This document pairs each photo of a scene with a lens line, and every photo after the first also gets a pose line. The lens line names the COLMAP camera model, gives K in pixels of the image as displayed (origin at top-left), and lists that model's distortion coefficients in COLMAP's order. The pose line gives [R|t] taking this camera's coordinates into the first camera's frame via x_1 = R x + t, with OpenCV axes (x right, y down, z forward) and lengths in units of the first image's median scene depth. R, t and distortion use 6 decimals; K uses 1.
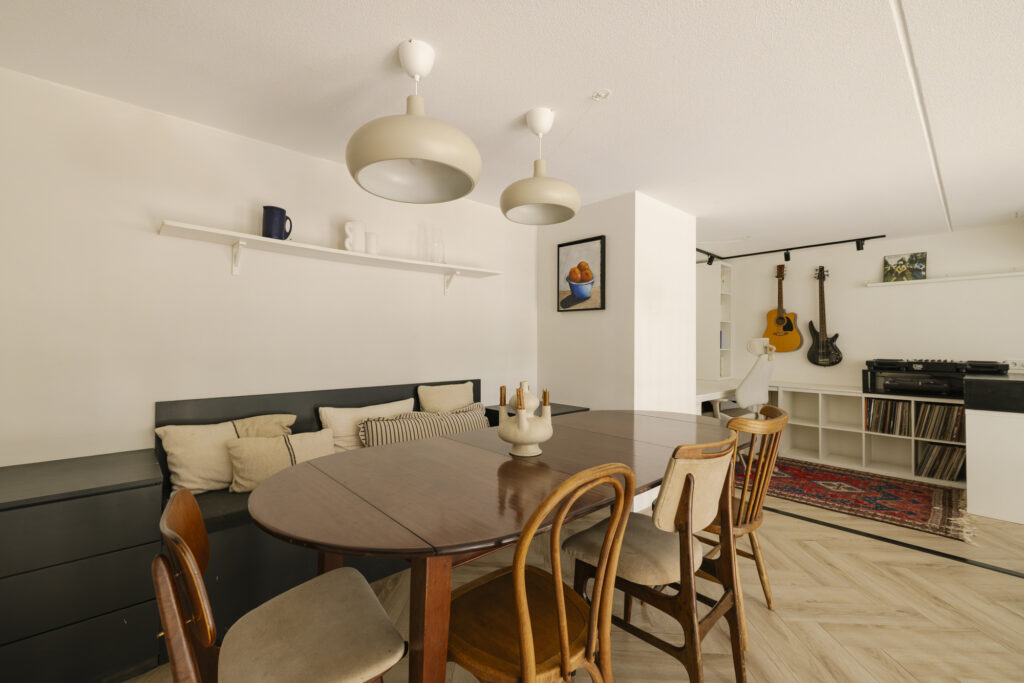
lens RADIAL K [[437.0, 0, 509.9], [0, 437.0, 341.5], [0, 0, 1]] dist [-0.001525, 0.001119]
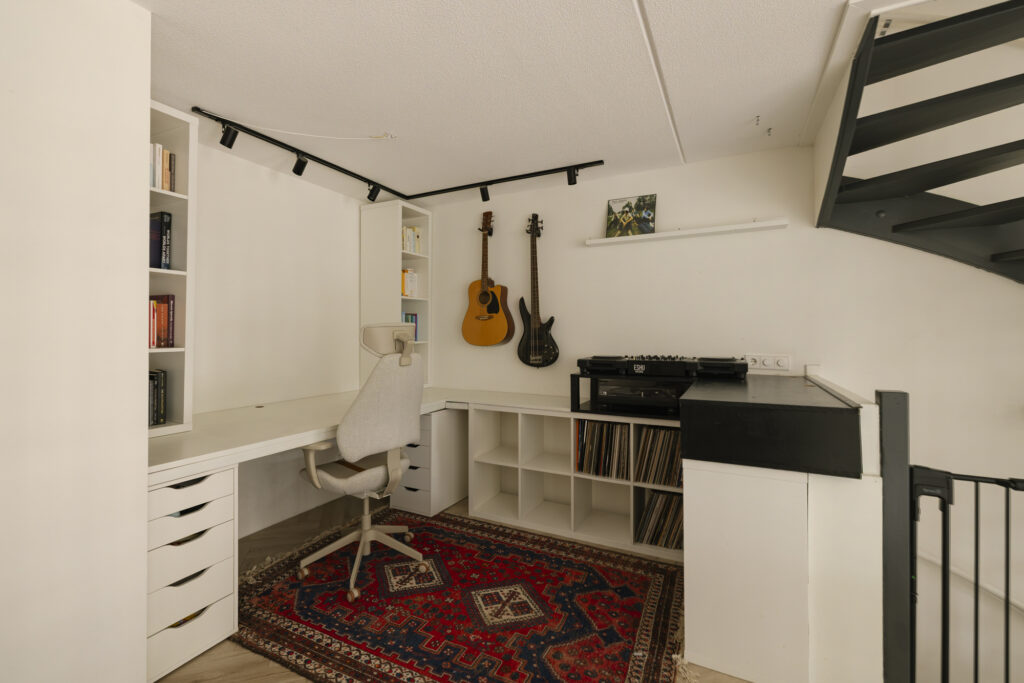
lens RADIAL K [[437.0, 0, 513.2], [0, 437.0, 337.7], [0, 0, 1]] dist [-0.001525, 0.001119]
pose [[0.938860, -0.010340, 0.344143, 0.510760], [0.005504, 0.999872, 0.015025, 0.003195], [-0.344254, -0.012212, 0.938797, 0.441302]]
